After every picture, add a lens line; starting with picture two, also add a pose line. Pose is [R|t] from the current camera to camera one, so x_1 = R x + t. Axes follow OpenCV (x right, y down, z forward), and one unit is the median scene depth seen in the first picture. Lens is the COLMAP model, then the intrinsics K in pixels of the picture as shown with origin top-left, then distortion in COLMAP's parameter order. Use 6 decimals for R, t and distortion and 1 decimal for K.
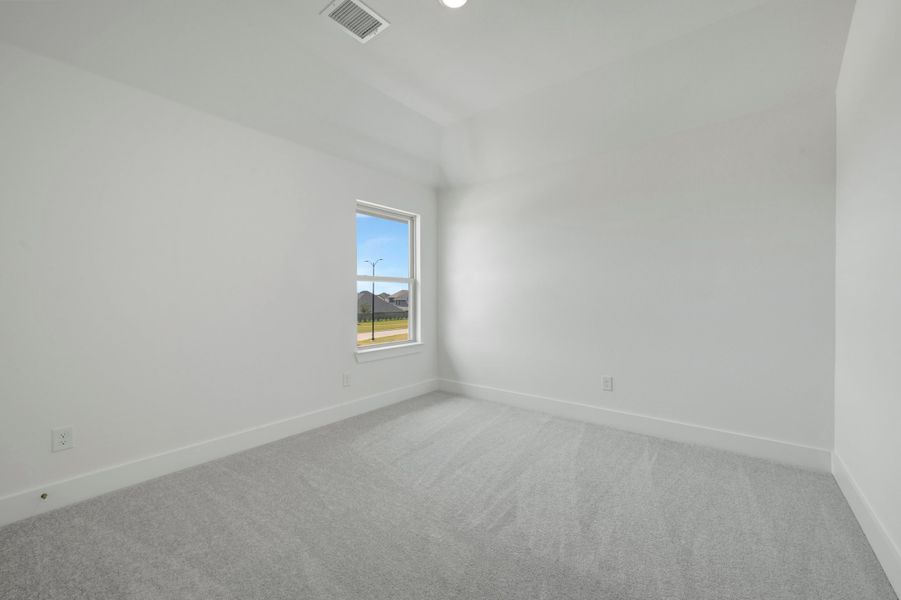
lens RADIAL K [[351.8, 0, 450.5], [0, 351.8, 300.0], [0, 0, 1]] dist [0.014429, -0.000078]
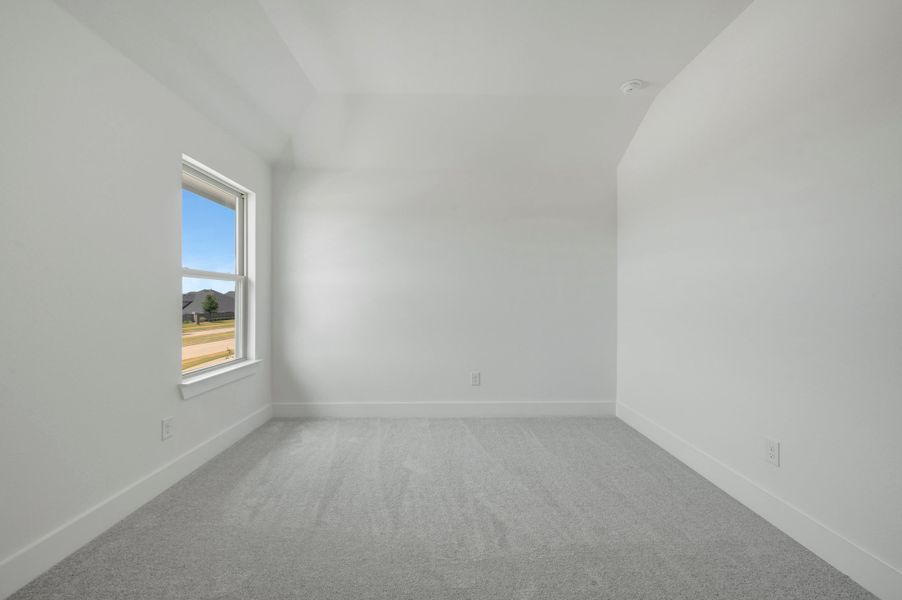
lens RADIAL K [[356.1, 0, 451.0], [0, 356.1, 300.0], [0, 0, 1]] dist [0.000186, -0.000137]
pose [[0.783590, 0.000346, 0.621278, -0.285166], [0.004602, 0.999969, -0.006362, -0.003234], [-0.621262, 0.007845, 0.783564, 0.158856]]
